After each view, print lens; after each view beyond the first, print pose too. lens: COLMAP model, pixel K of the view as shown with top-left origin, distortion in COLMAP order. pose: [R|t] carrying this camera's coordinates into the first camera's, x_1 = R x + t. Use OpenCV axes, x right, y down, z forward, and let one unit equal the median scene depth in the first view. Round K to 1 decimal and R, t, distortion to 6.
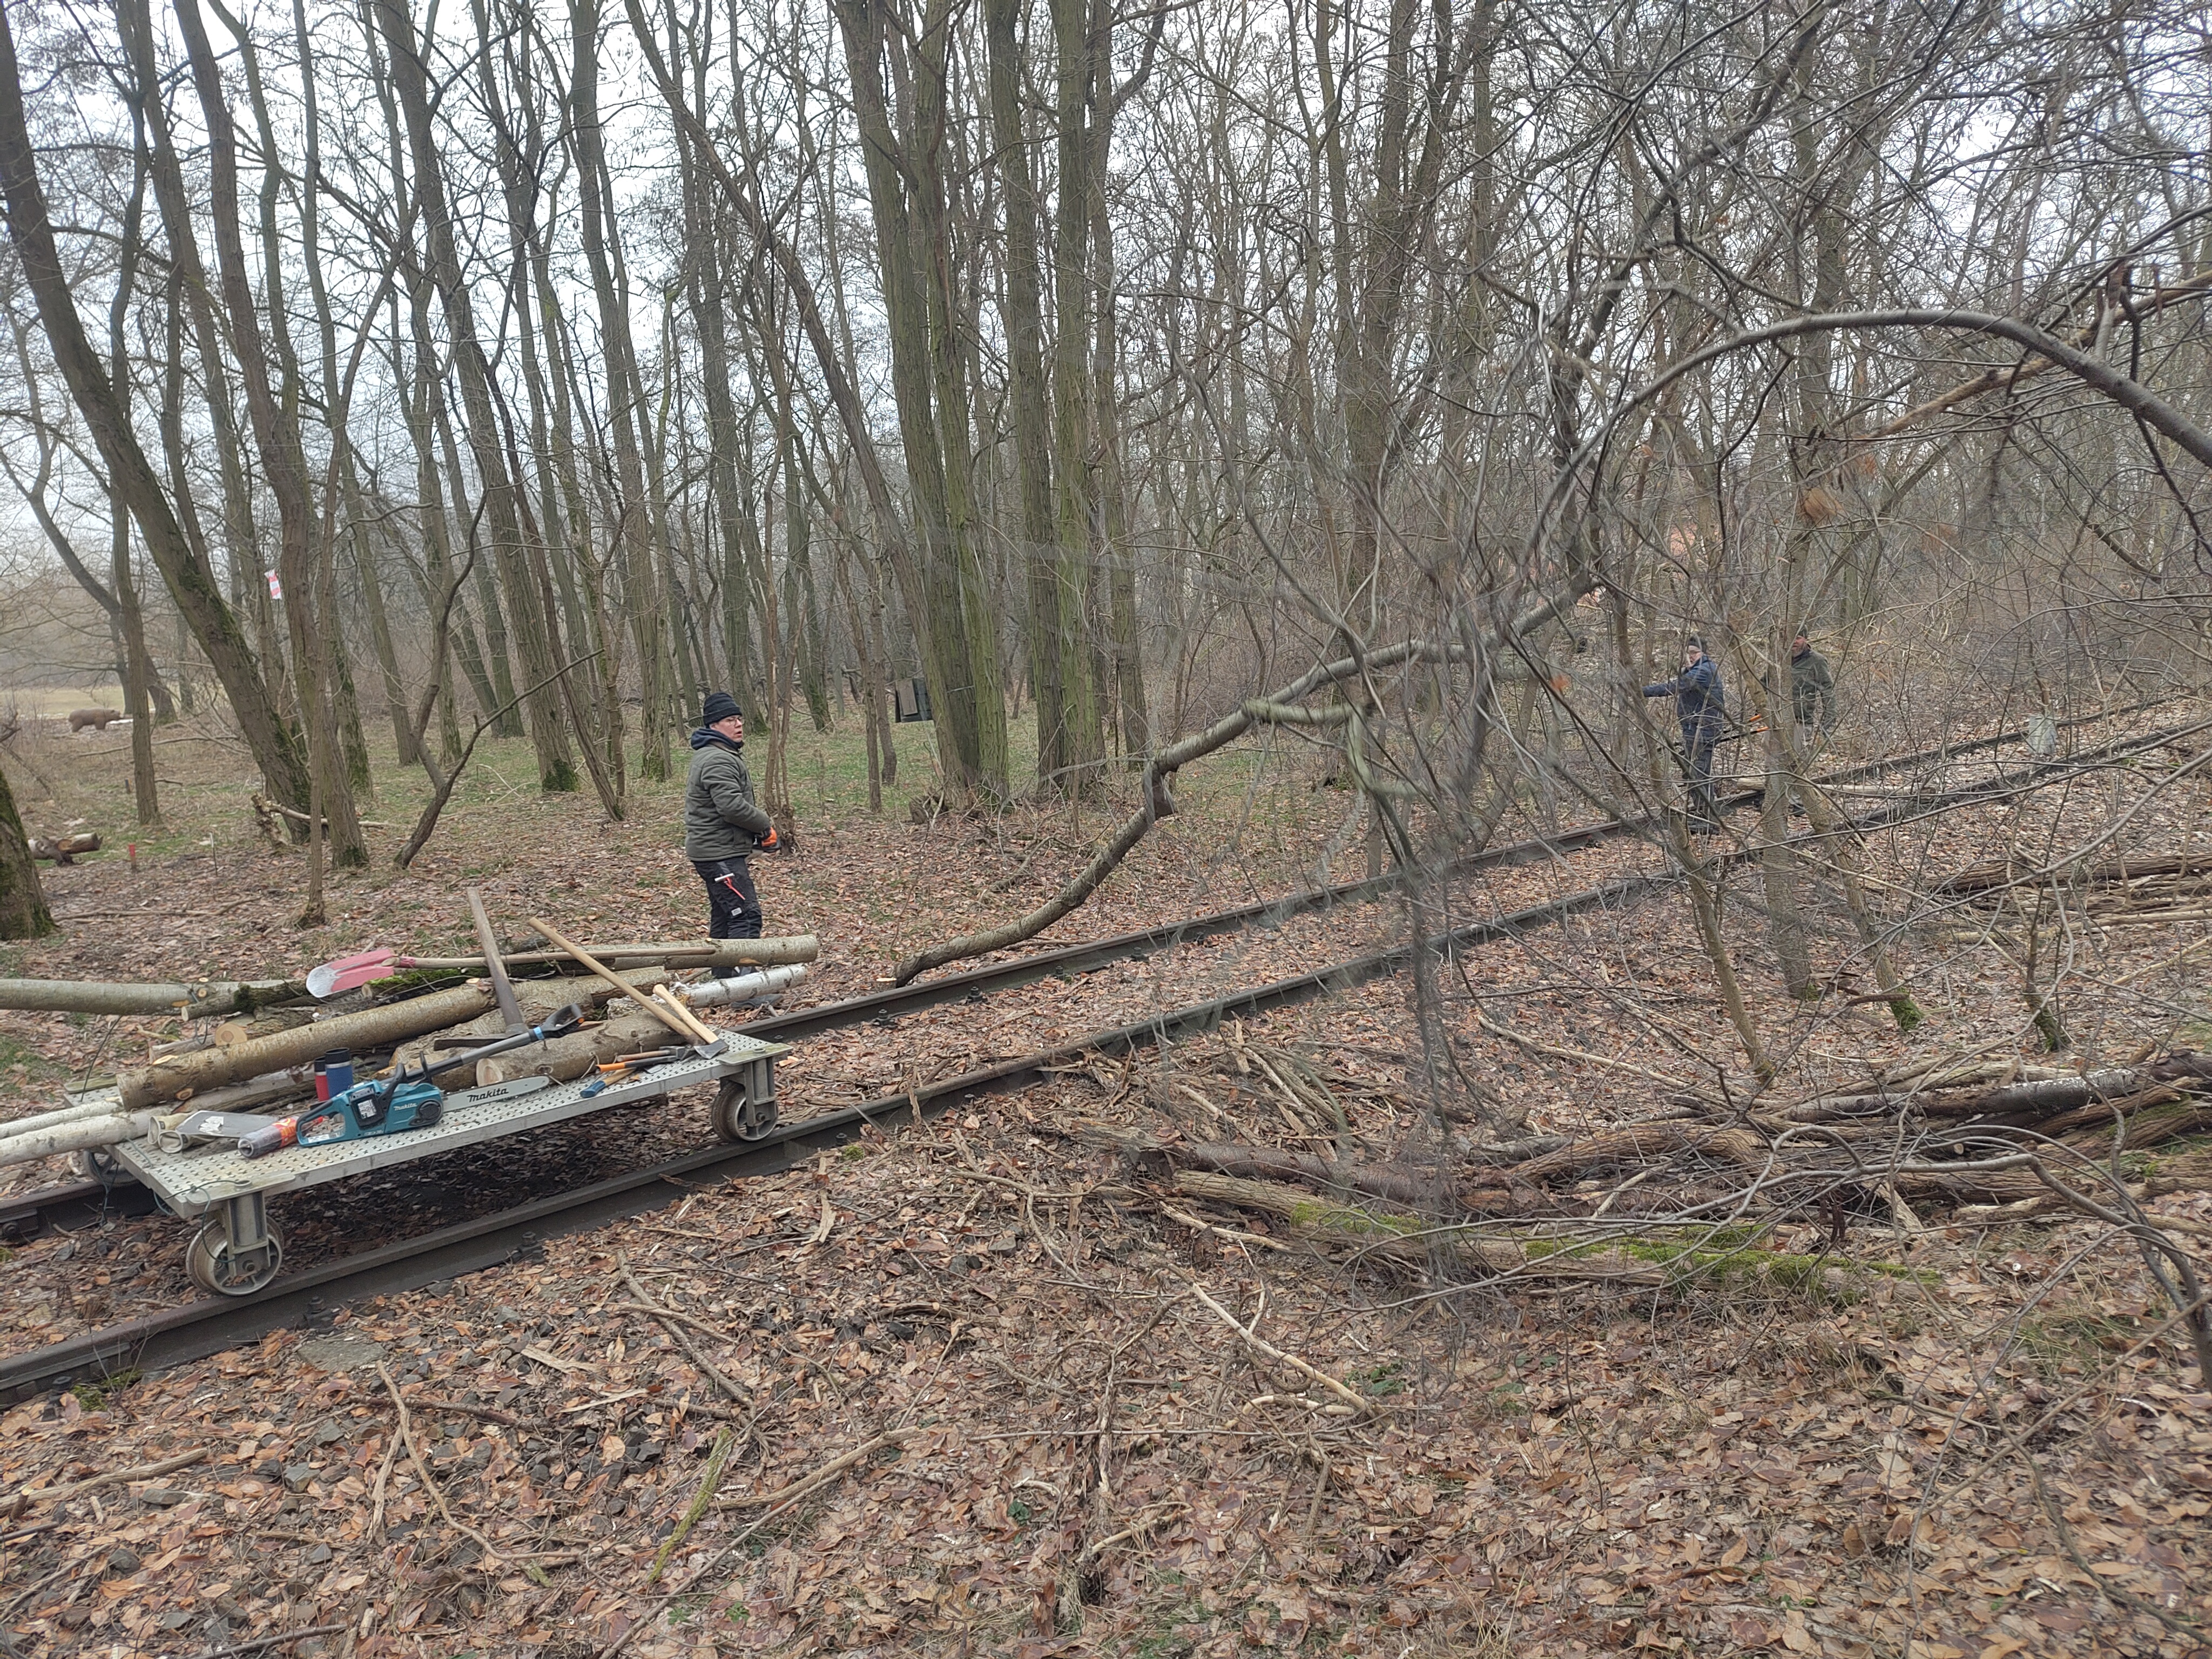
lens RADIAL K [[1488.9, 0, 1125.6], [0, 1488.9, 814.0], [0, 0, 1]] dist [0.061593, -0.068866]
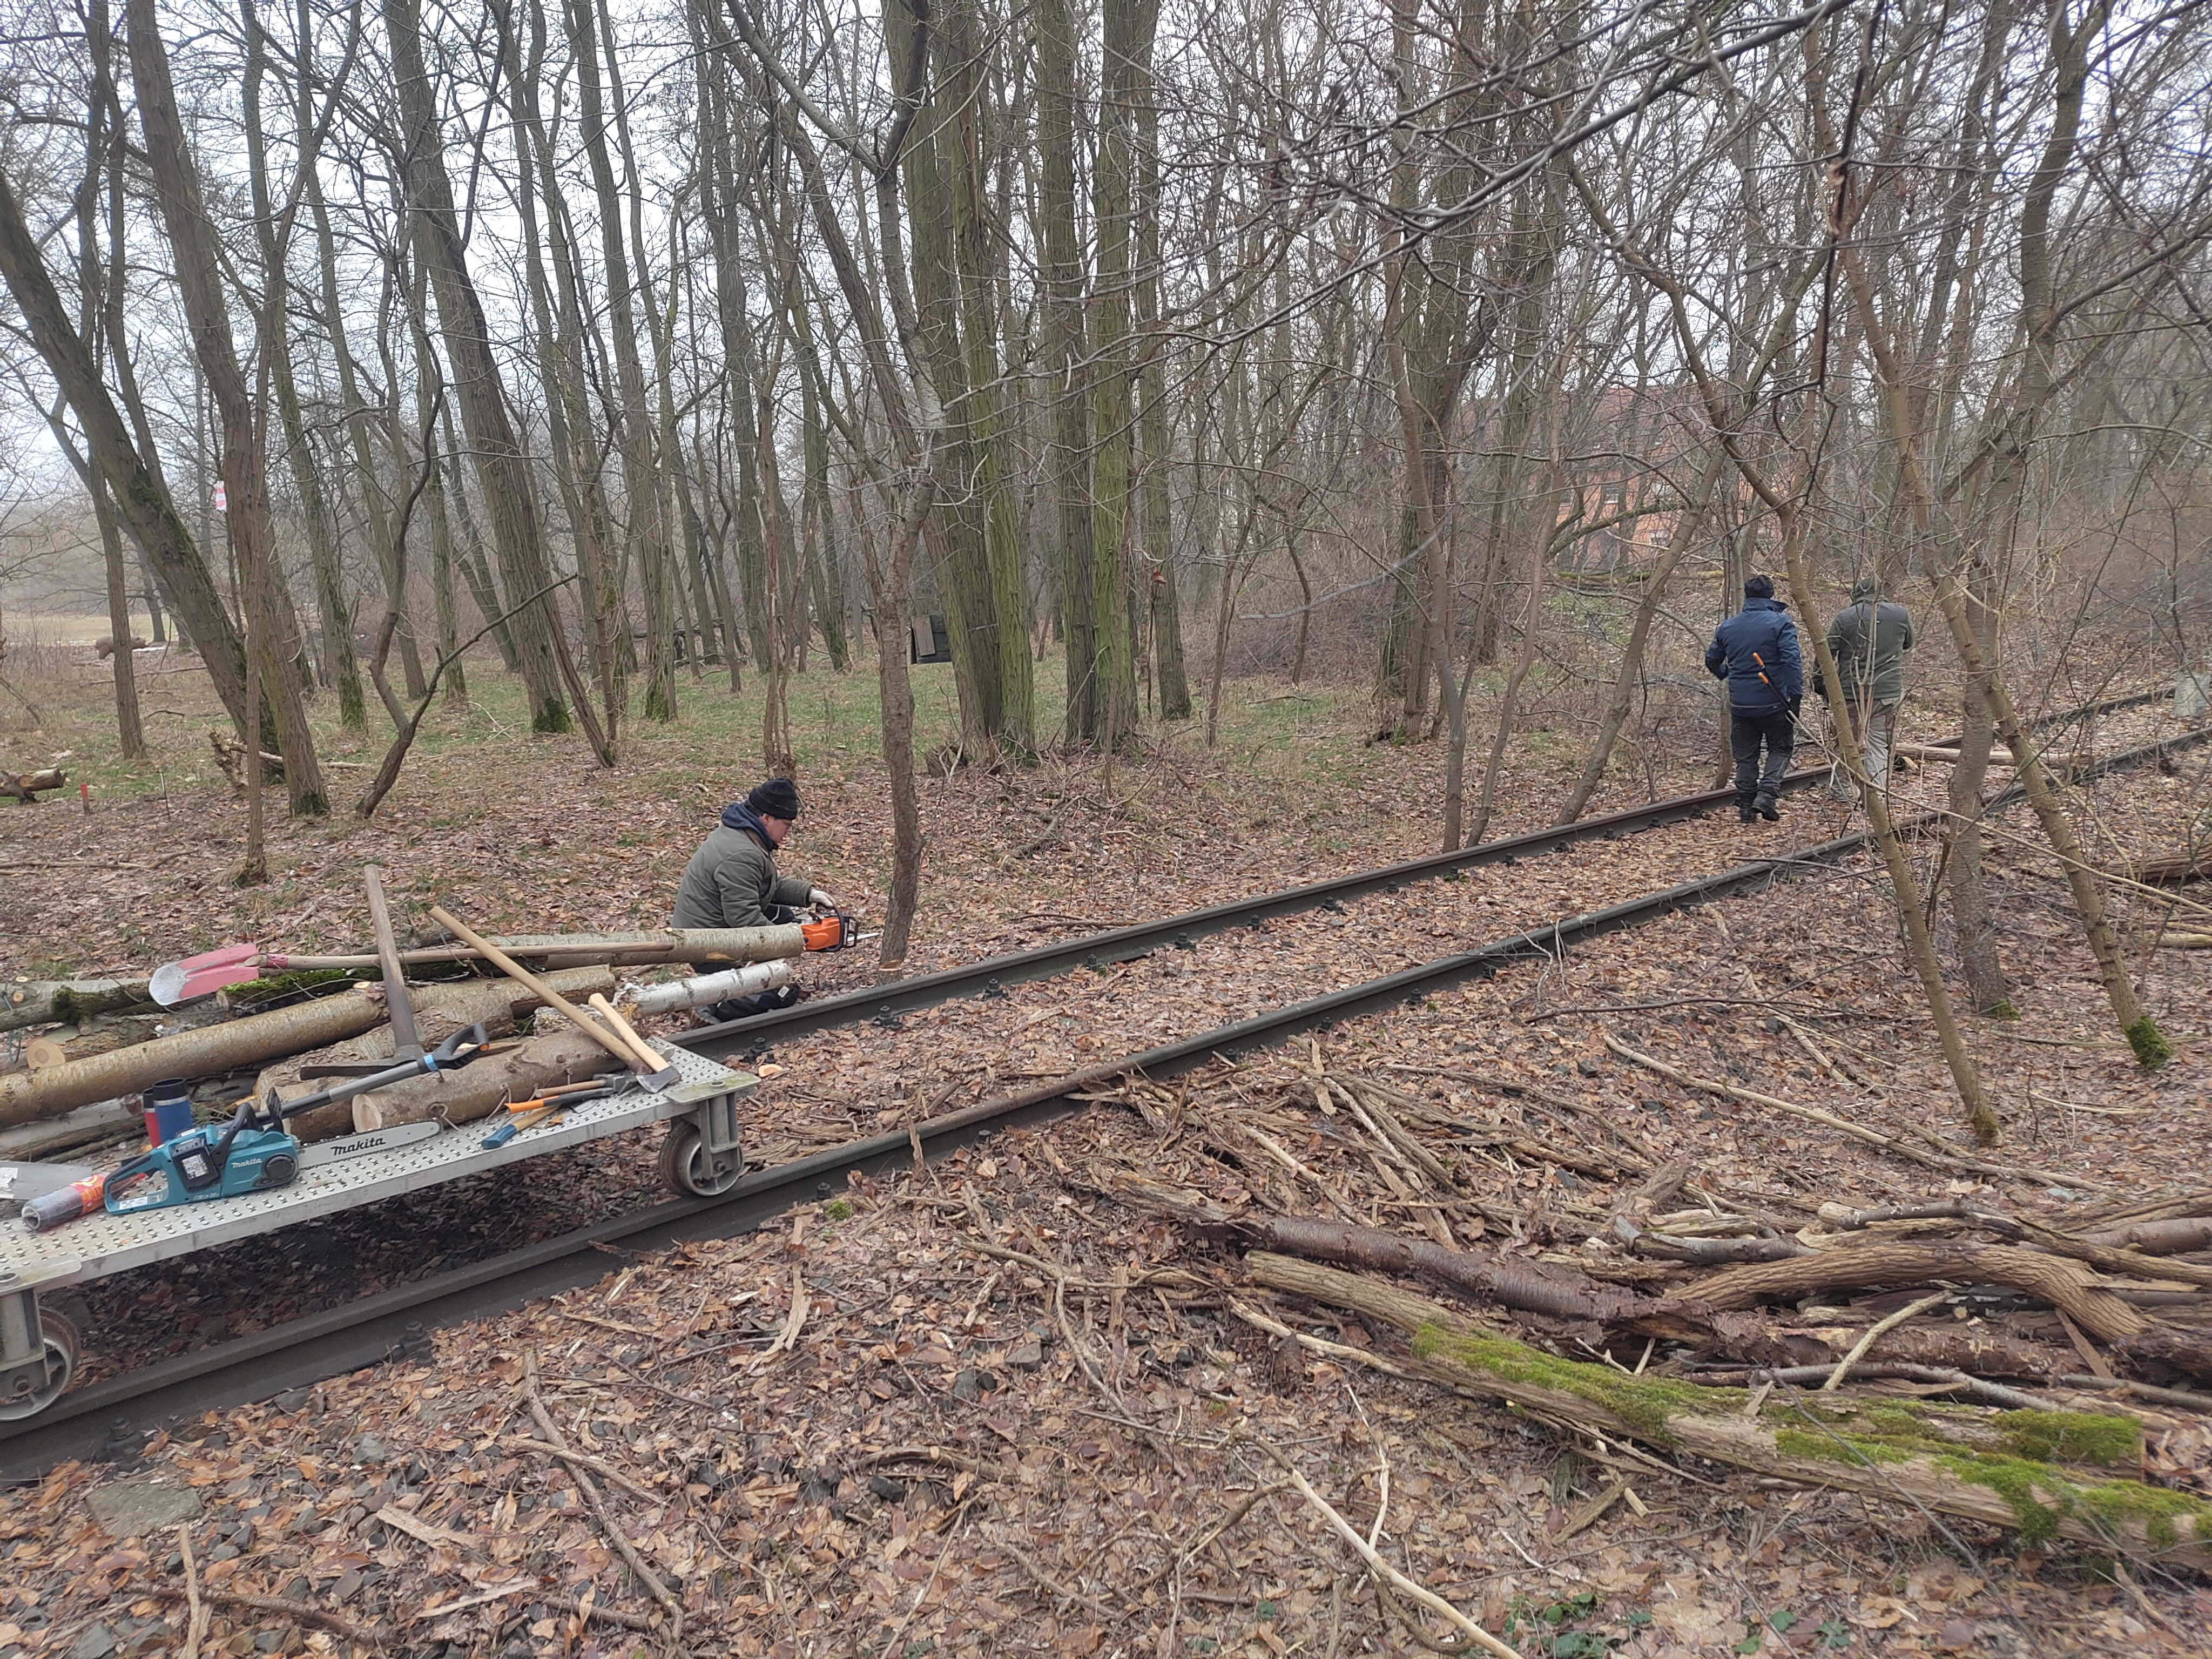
lens RADIAL K [[1472.1, 0, 1081.0], [0, 1472.1, 862.3], [0, 0, 1]] dist [0.061513, -0.075044]
pose [[0.998861, 0.020968, -0.042851, -0.018865], [-0.017863, 0.997272, 0.071617, -0.013193], [0.044235, -0.070770, 0.996511, 0.192432]]
